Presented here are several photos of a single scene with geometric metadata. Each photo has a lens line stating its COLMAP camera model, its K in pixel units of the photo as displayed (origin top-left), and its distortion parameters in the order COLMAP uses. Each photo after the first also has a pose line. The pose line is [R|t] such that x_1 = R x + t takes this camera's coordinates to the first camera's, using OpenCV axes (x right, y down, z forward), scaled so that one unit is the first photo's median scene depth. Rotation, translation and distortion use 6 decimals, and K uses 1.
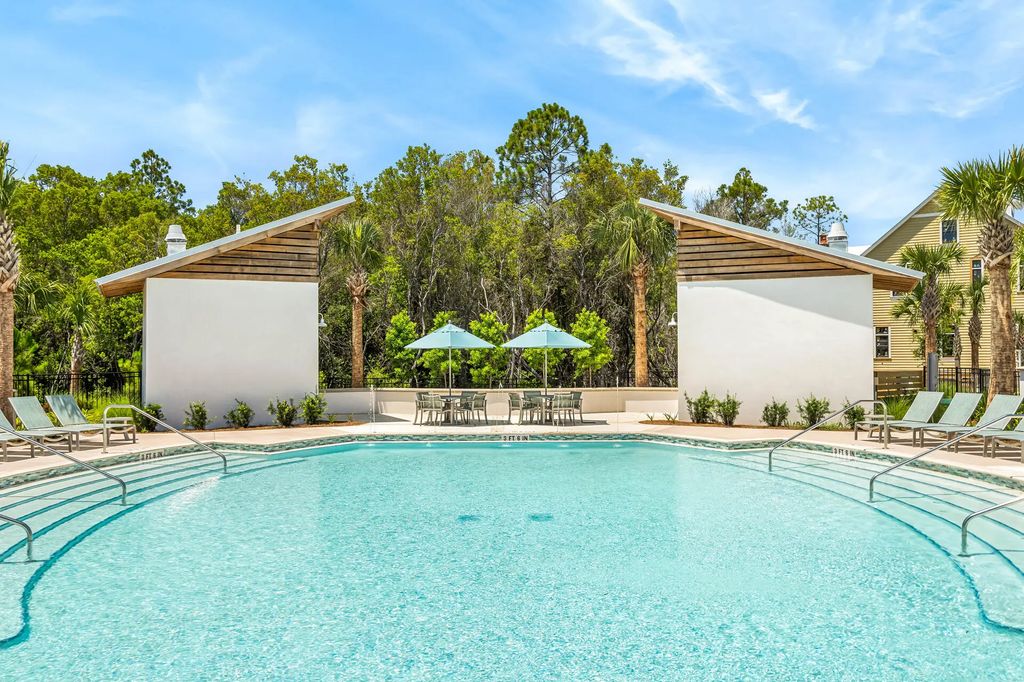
lens RADIAL K [[819.0, 0, 503.8], [0, 819.0, 335.8], [0, 0, 1]] dist [0.015233, -0.008711]
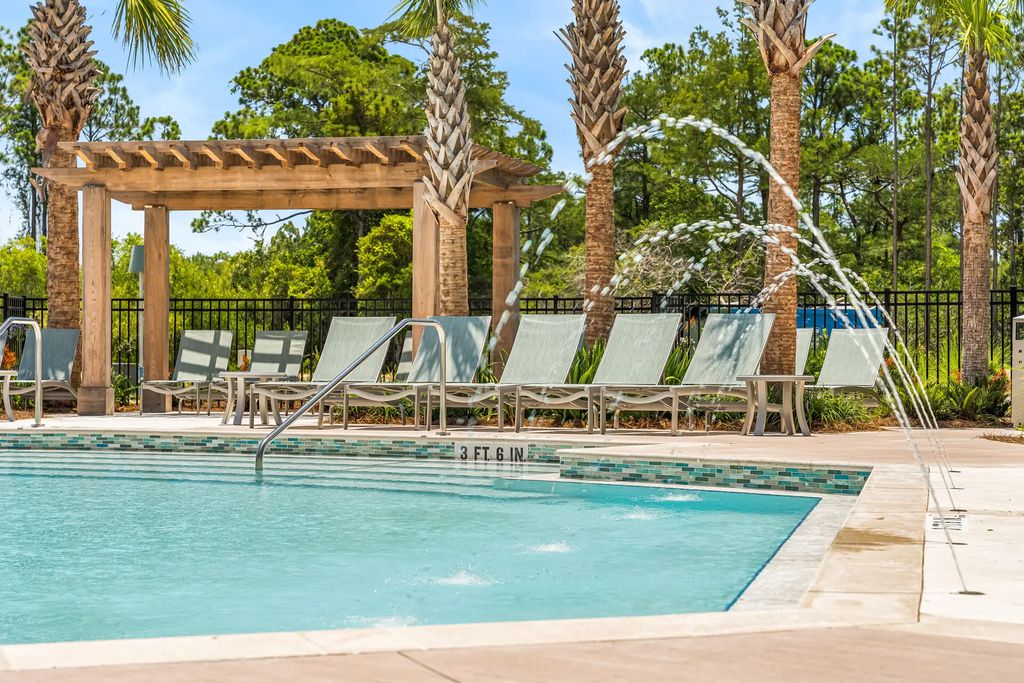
lens RADIAL K [[2048.1, 0, 508.0], [0, 2048.1, 344.7], [0, 0, 1]] dist [0.095049, 0.000000]
pose [[-0.202294, 0.001388, -0.979324, 0.378915], [0.025724, 0.999661, -0.003897, 0.070210], [0.978987, -0.025981, -0.202262, 0.862626]]
